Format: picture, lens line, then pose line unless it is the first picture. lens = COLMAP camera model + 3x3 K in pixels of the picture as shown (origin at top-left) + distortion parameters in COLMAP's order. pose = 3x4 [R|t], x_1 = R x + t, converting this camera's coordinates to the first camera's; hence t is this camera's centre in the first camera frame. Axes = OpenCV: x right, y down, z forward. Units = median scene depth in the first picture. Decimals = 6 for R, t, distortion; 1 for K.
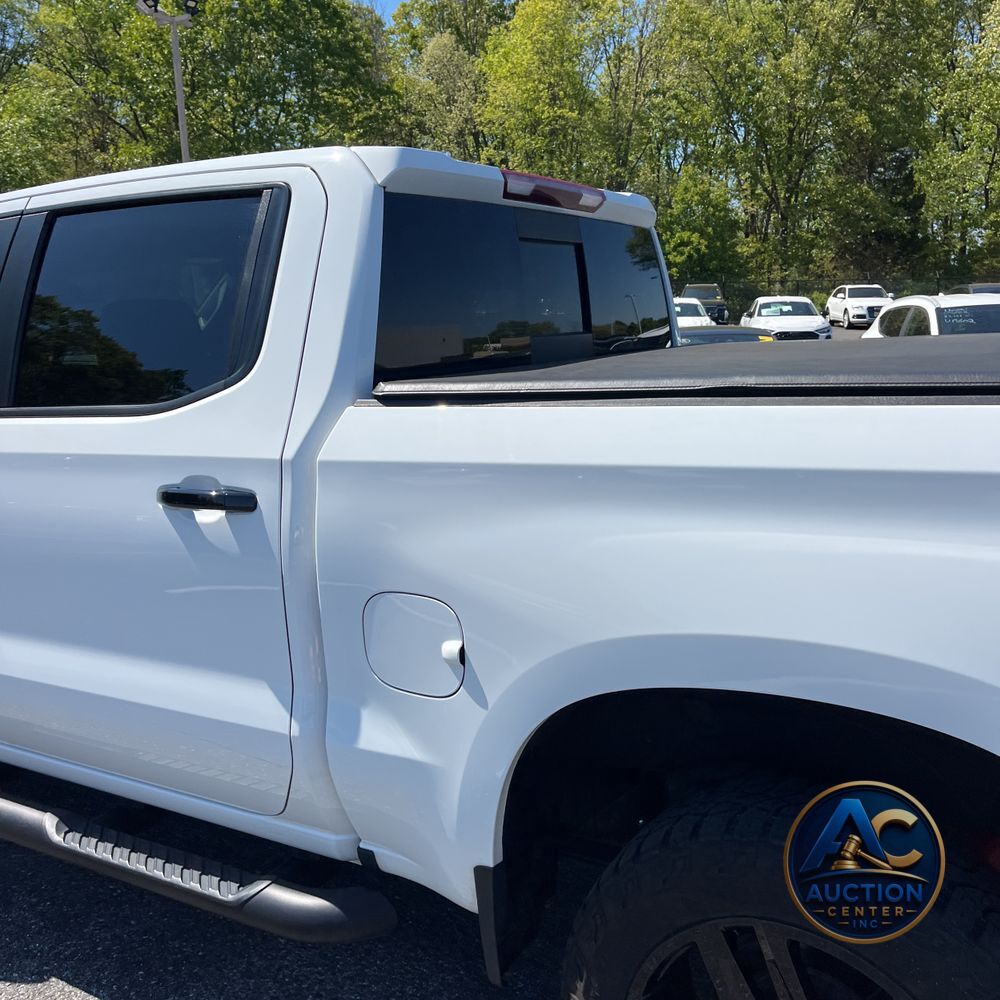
lens RADIAL K [[1021.2, 0, 507.6], [0, 1021.2, 481.3], [0, 0, 1]] dist [0.033077, -0.013587]
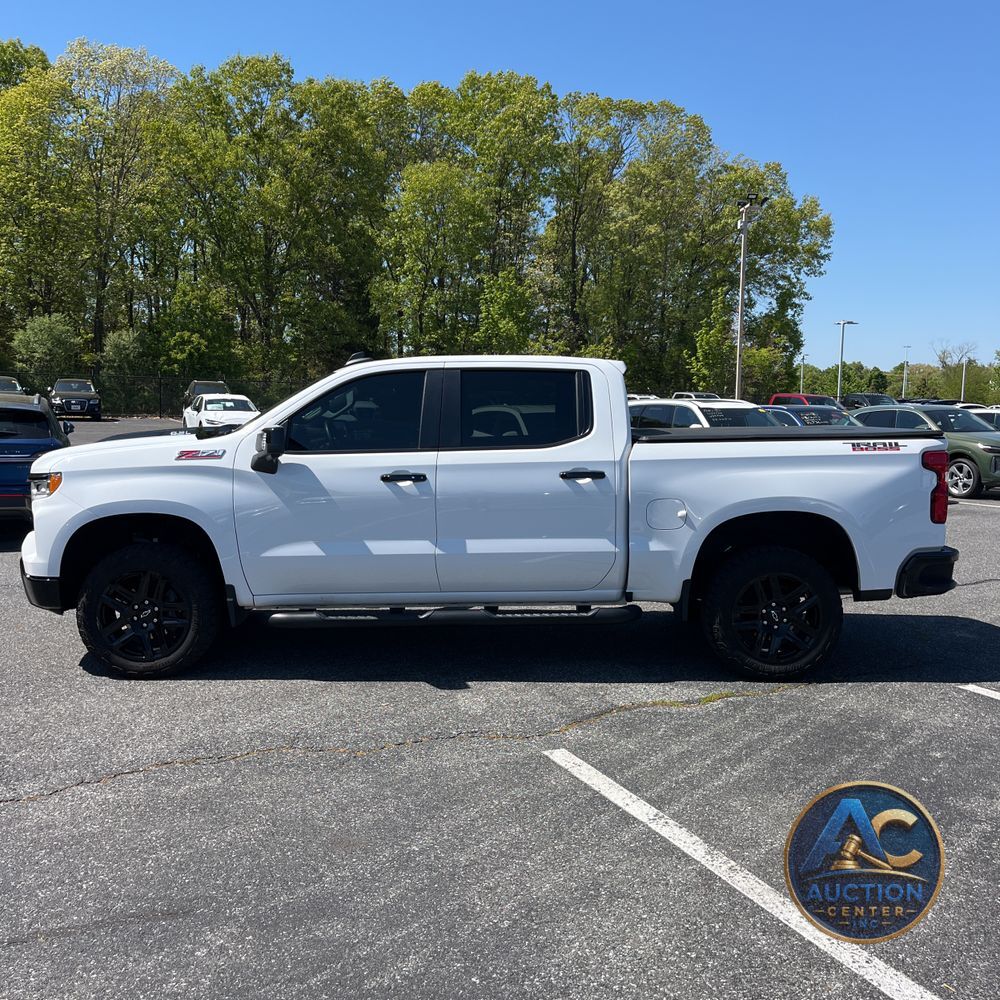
lens RADIAL K [[1021.2, 0, 507.6], [0, 1021.2, 481.3], [0, 0, 1]] dist [0.033077, -0.013587]
pose [[0.850345, -0.004788, 0.526204, -0.106219], [0.053111, 0.995633, -0.076768, 0.013065], [-0.523539, 0.093226, 0.846886, -0.072553]]
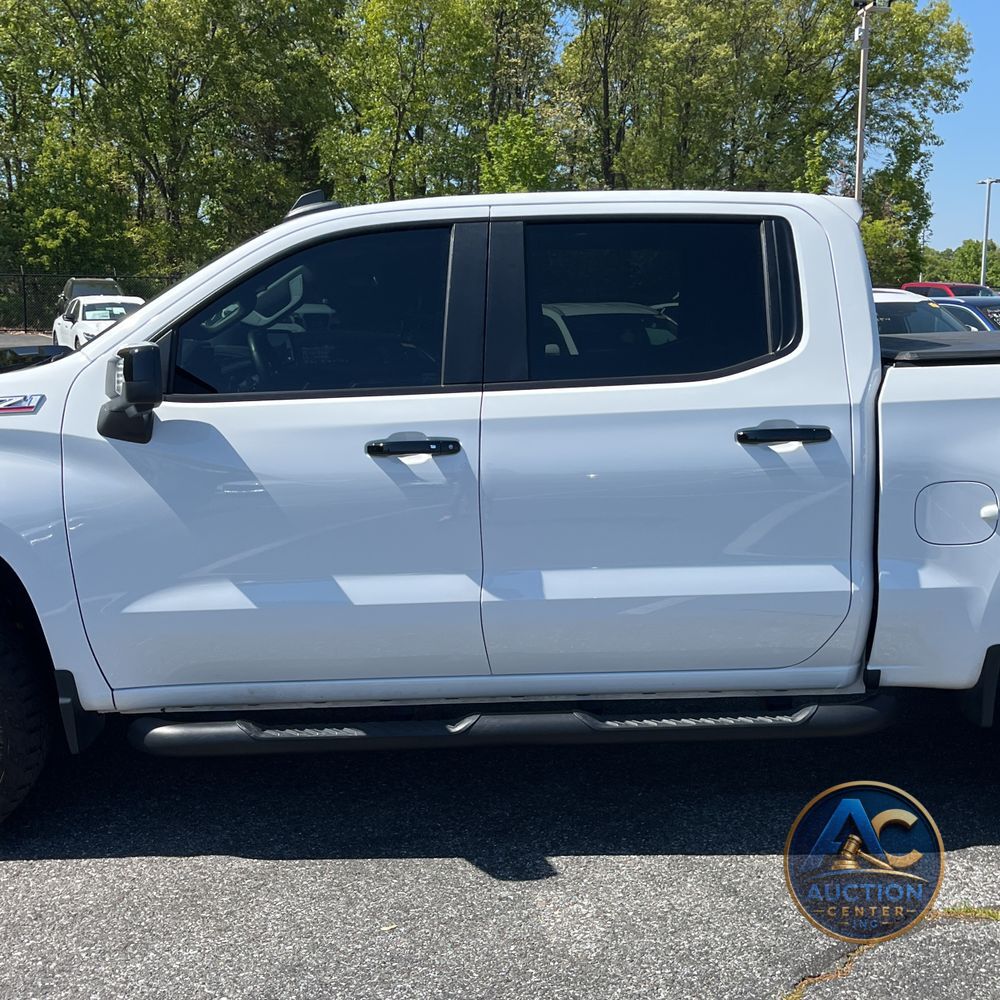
lens RADIAL K [[1379.7, 0, 500.0], [0, 1379.7, 500.0], [0, 0, 1]] dist [0.008633, 0.027761]
pose [[0.854072, -0.051605, 0.517589, -0.085306], [0.068483, 0.997560, -0.013544, 0.005534], [-0.515627, 0.047013, 0.855522, -0.023052]]
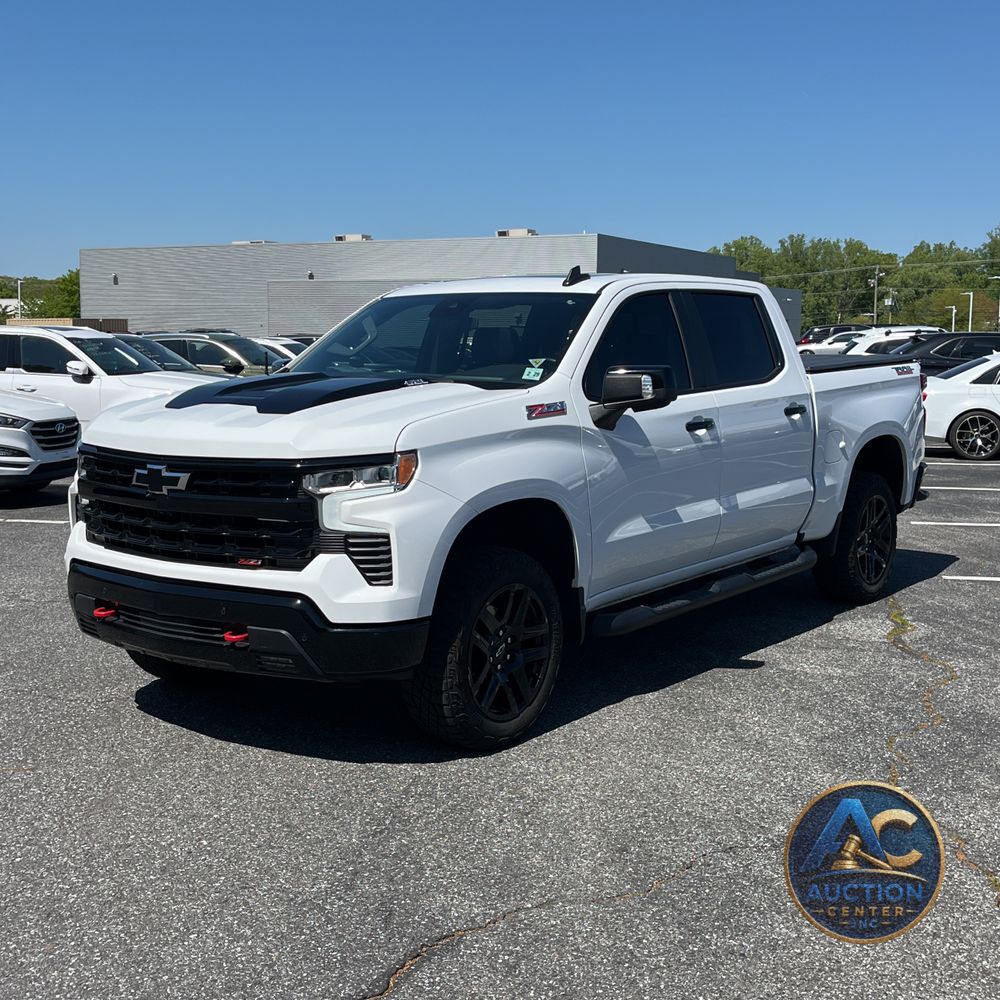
lens RADIAL K [[1349.7, 0, 481.7], [0, 1349.7, 500.3], [0, 0, 1]] dist [0.045457, -0.014991]
pose [[0.131551, -0.093203, 0.986918, -0.206538], [0.157668, 0.984864, 0.071993, -0.007192], [-0.978690, 0.146135, 0.144256, 0.069729]]
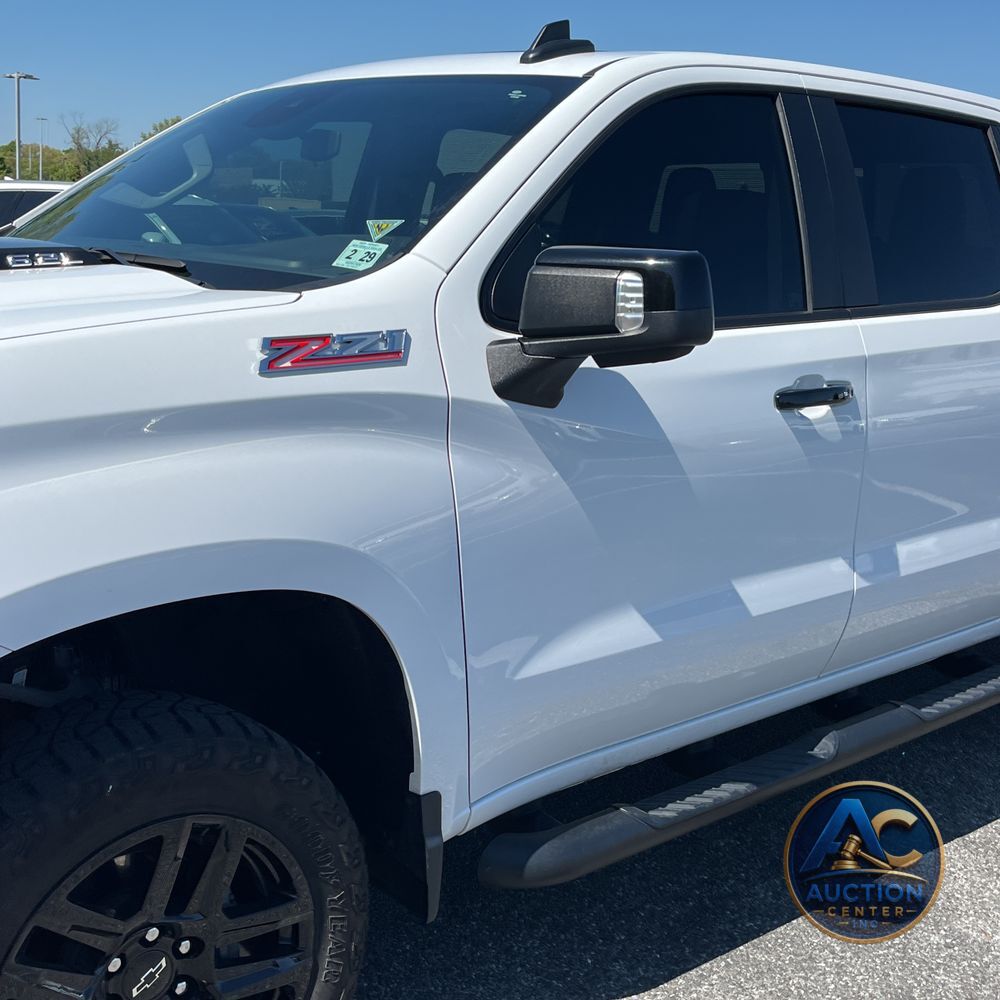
lens RADIAL K [[1349.7, 0, 481.7], [0, 1349.7, 500.3], [0, 0, 1]] dist [0.045457, -0.014991]
pose [[0.313772, -0.149240, 0.937696, -0.113975], [0.101587, 0.987178, 0.123122, -0.005406], [-0.944048, 0.056626, 0.324910, 0.059558]]
